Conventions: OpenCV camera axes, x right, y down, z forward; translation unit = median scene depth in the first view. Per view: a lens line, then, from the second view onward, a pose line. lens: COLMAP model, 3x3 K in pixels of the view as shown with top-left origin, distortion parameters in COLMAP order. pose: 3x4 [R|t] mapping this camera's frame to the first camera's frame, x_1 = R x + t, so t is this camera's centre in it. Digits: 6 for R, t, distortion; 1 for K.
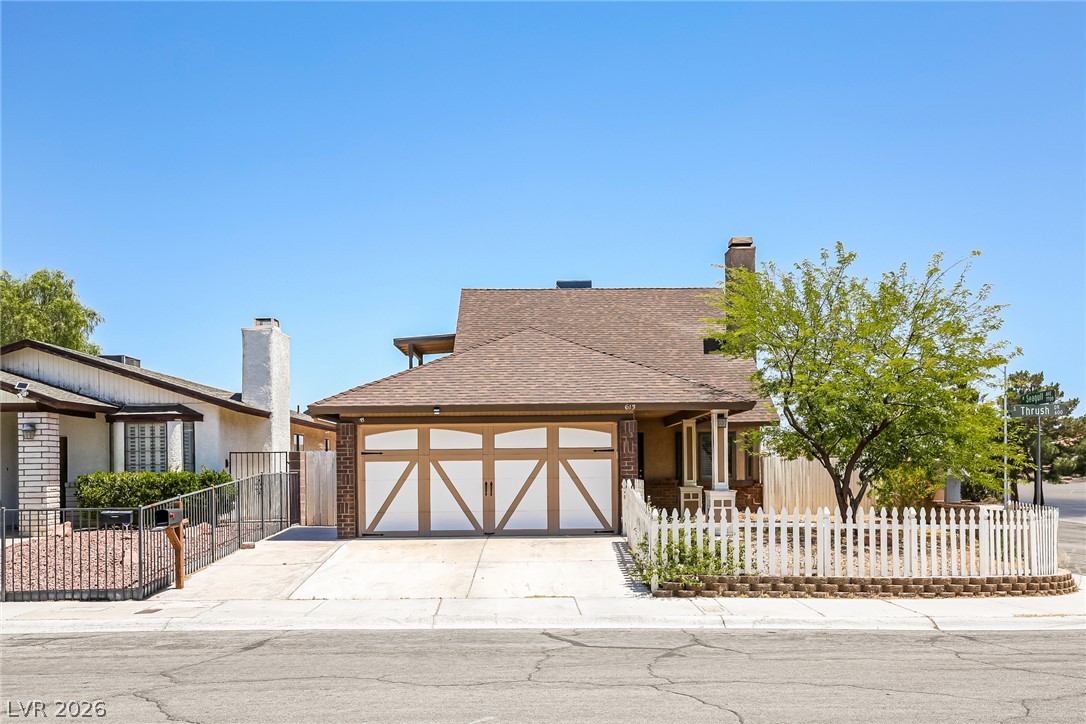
lens RADIAL K [[932.5, 0, 542.7], [0, 932.5, 357.6], [0, 0, 1]] dist [0.043252, -0.000637]
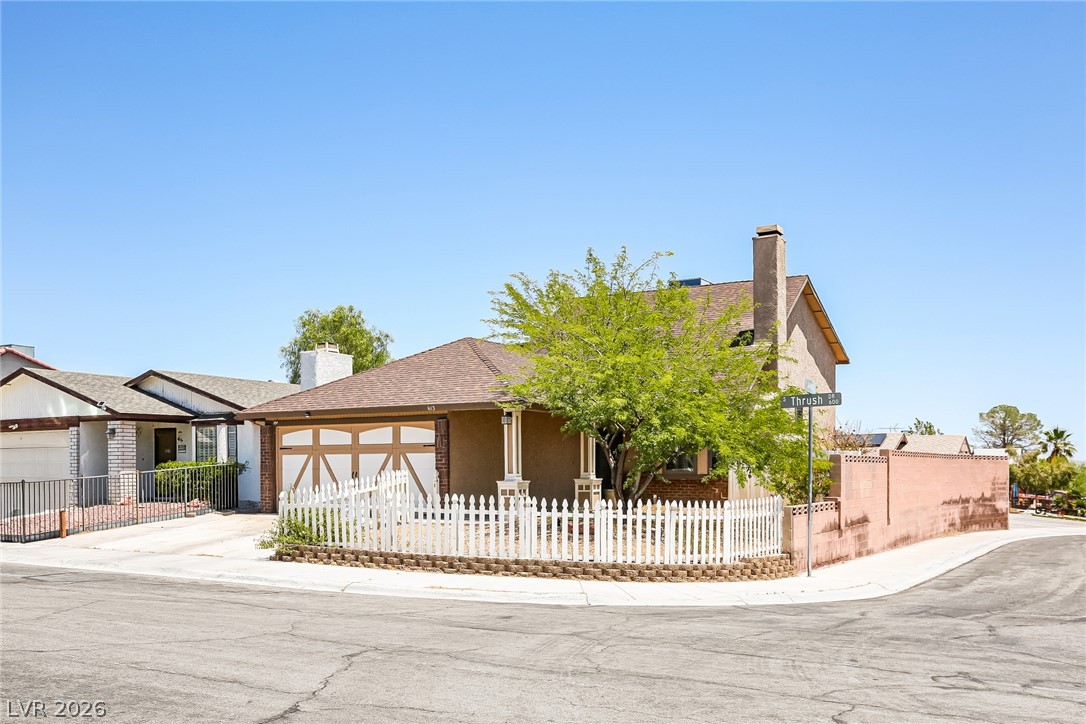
lens RADIAL K [[932.5, 0, 540.5], [0, 932.5, 364.3], [0, 0, 1]] dist [0.043252, -0.000637]
pose [[0.865518, -0.046767, -0.498689, 0.775524], [0.053292, 0.998578, -0.001154, 0.006436], [0.498034, -0.025578, 0.866780, 0.054616]]
